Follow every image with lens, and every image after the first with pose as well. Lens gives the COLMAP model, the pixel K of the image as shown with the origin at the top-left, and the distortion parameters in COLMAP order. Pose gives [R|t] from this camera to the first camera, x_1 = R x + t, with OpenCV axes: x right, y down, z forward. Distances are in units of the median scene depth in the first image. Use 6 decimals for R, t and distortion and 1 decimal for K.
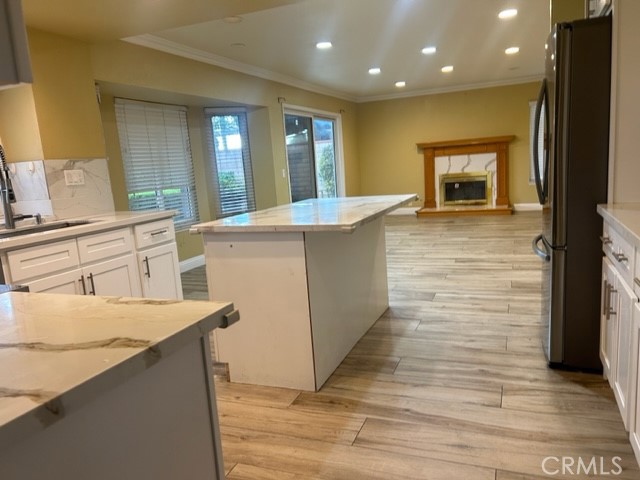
lens RADIAL K [[483.6, 0, 321.4], [0, 483.6, 239.9], [0, 0, 1]] dist [0.061844, -0.067638]
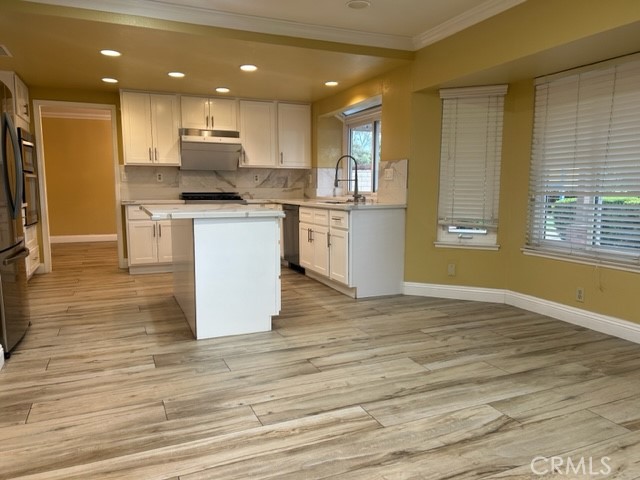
lens RADIAL K [[483.6, 0, 324.1], [0, 483.6, 242.6], [0, 0, 1]] dist [0.061844, -0.067638]
pose [[-0.700656, 0.149559, -0.697648, 0.610822], [-0.067435, 0.959526, 0.273425, -0.307929], [0.710305, 0.238623, -0.662212, 1.845566]]
